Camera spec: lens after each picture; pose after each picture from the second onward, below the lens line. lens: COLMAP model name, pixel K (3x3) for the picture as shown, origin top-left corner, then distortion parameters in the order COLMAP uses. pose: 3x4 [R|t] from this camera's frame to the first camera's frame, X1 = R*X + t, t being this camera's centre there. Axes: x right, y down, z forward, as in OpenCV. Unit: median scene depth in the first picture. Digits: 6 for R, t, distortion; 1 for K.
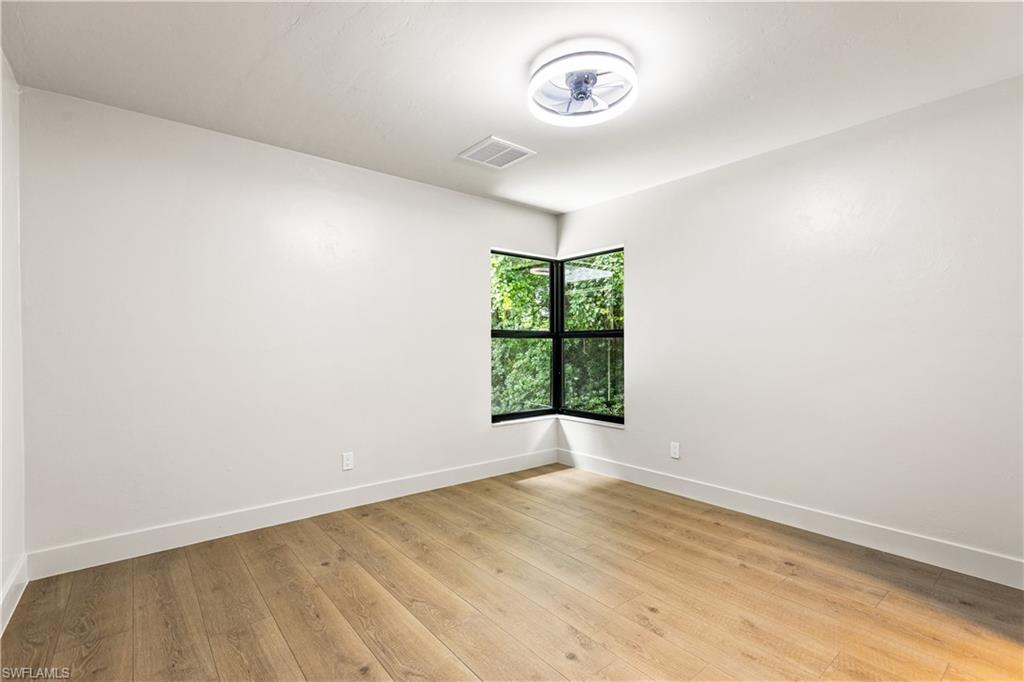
lens RADIAL K [[467.8, 0, 516.0], [0, 467.8, 349.1], [0, 0, 1]] dist [0.002471, 0.000259]
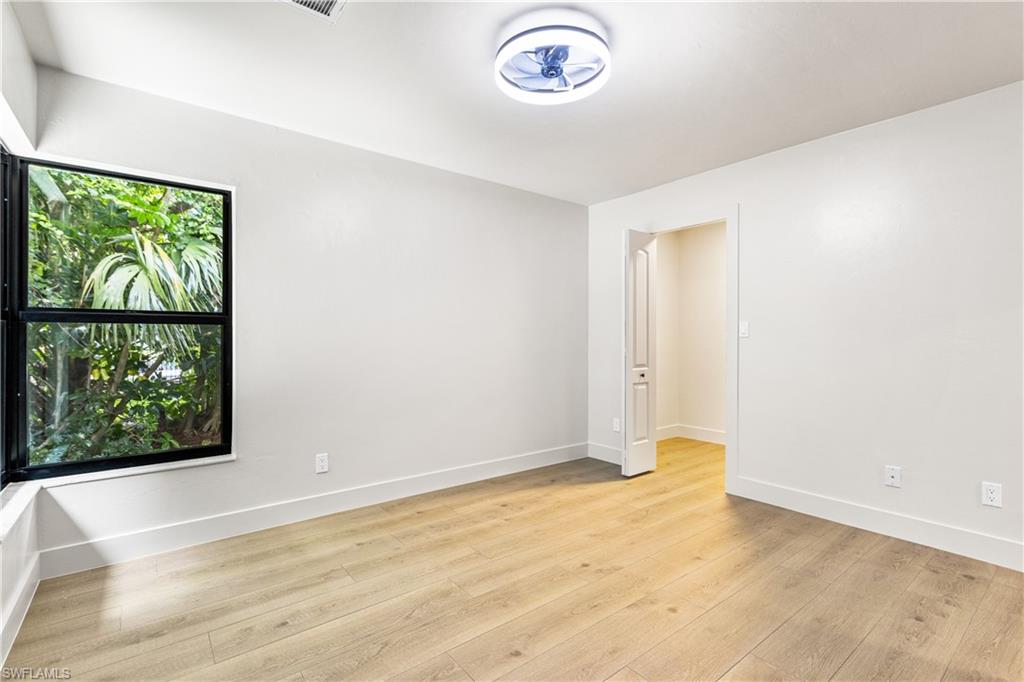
lens RADIAL K [[472.2, 0, 510.4], [0, 472.2, 340.3], [0, 0, 1]] dist [0.000721, -0.000430]
pose [[0.019725, -0.003155, 0.999800, -0.669759], [0.007094, 0.999970, 0.003016, -0.002051], [-0.999780, 0.007033, 0.019747, 0.887601]]
